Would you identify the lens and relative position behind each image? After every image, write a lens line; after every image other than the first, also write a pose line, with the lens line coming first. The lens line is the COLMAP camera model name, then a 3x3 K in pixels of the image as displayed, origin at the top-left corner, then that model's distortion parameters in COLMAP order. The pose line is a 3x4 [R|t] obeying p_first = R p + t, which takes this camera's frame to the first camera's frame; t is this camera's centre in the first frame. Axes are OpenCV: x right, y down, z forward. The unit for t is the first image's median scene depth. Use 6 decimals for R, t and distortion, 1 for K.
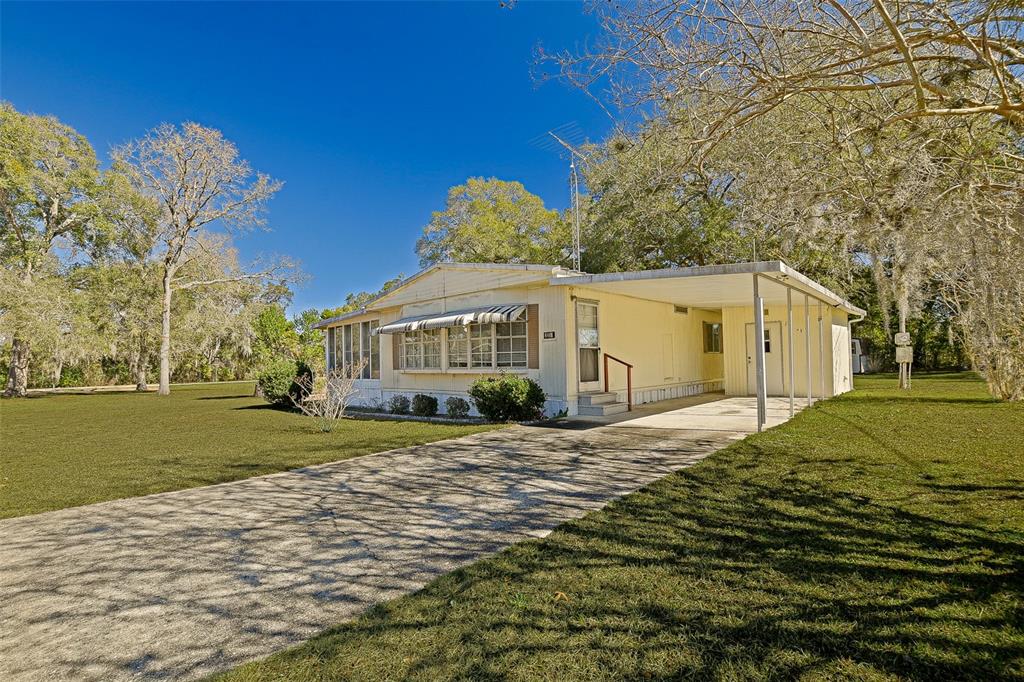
lens RADIAL K [[464.8, 0, 522.1], [0, 464.8, 340.9], [0, 0, 1]] dist [-0.032520, 0.003853]
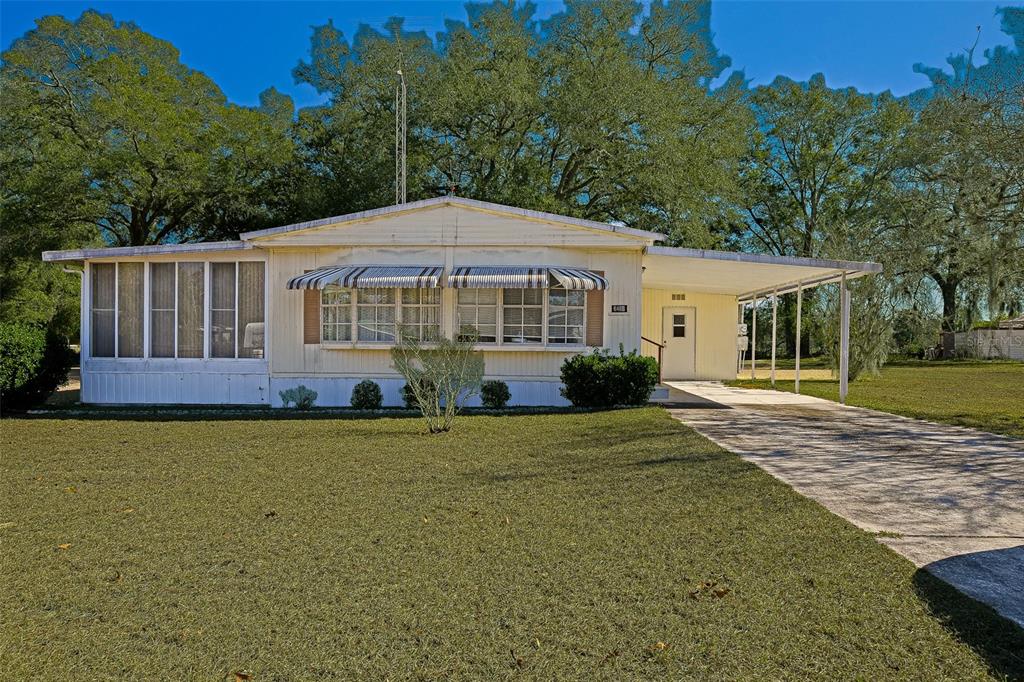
lens RADIAL K [[638.6, 0, 520.0], [0, 638.6, 346.9], [0, 0, 1]] dist [-0.003738, 0.004218]
pose [[0.774187, 0.024373, 0.632487, -0.738026], [-0.053489, 0.998203, 0.027007, 0.032404], [-0.630692, -0.054740, 0.774100, 0.155994]]
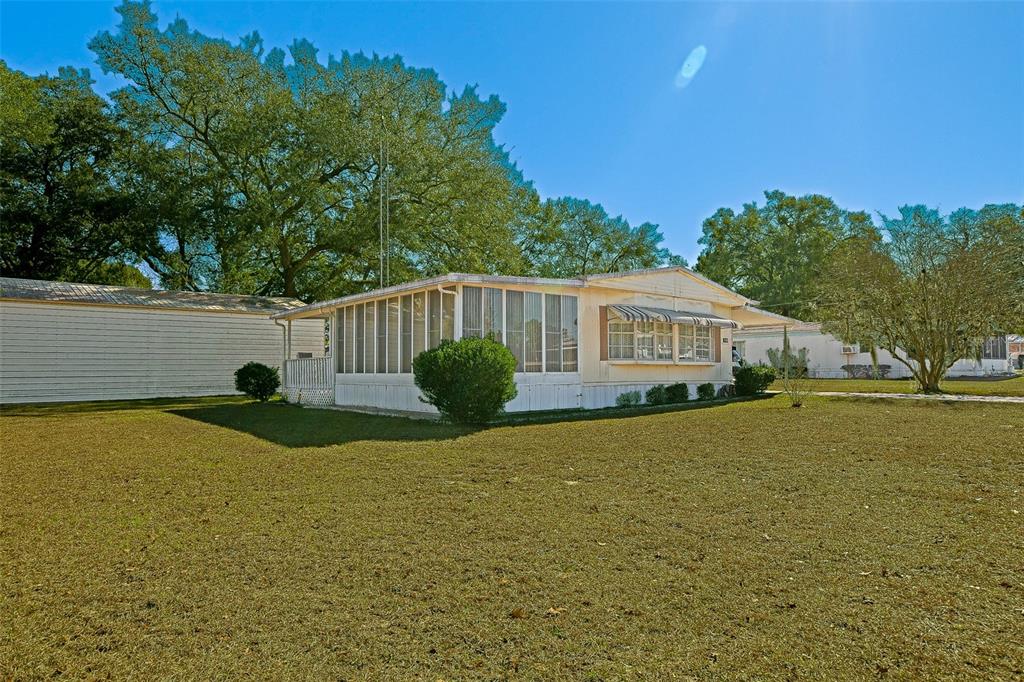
lens RADIAL K [[638.6, 0, 508.2], [0, 638.6, 337.0], [0, 0, 1]] dist [-0.003738, 0.004218]
pose [[0.123304, 0.085272, 0.988699, -1.789846], [-0.037122, 0.996000, -0.081272, 0.147616], [-0.991674, -0.026682, 0.125976, 1.246613]]
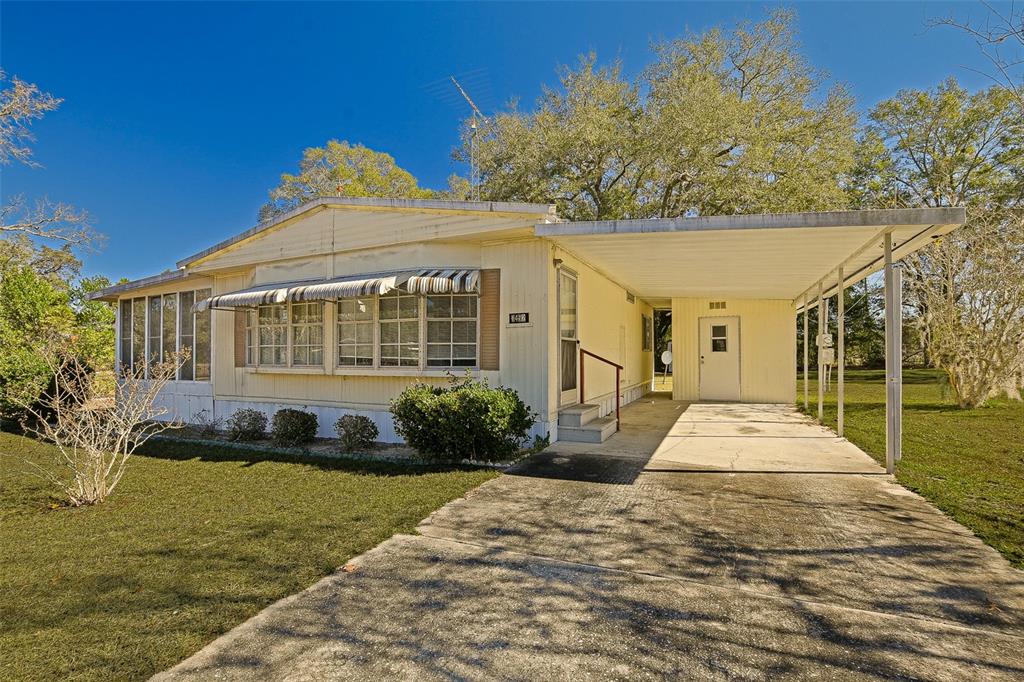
lens RADIAL K [[455.9, 0, 516.8], [0, 455.9, 346.9], [0, 0, 1]] dist [-0.031470, 0.003404]
pose [[0.952627, 0.022030, 0.303341, -0.116432], [-0.029290, 0.999383, 0.019405, 0.013085], [-0.302726, -0.027371, 0.952685, 0.349585]]
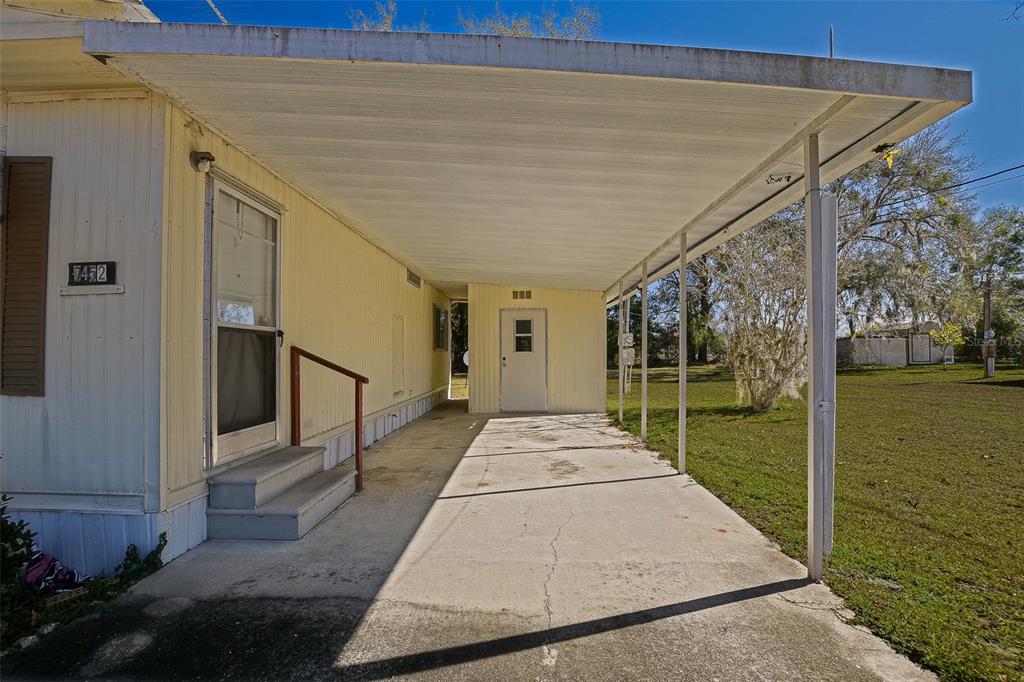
lens RADIAL K [[455.9, 0, 514.6], [0, 455.9, 346.6], [0, 0, 1]] dist [-0.031470, 0.003404]
pose [[0.759529, 0.026294, 0.649942, 0.068346], [-0.039709, 0.999193, 0.005981, 0.016644], [-0.649261, -0.030351, 0.759960, 0.555127]]
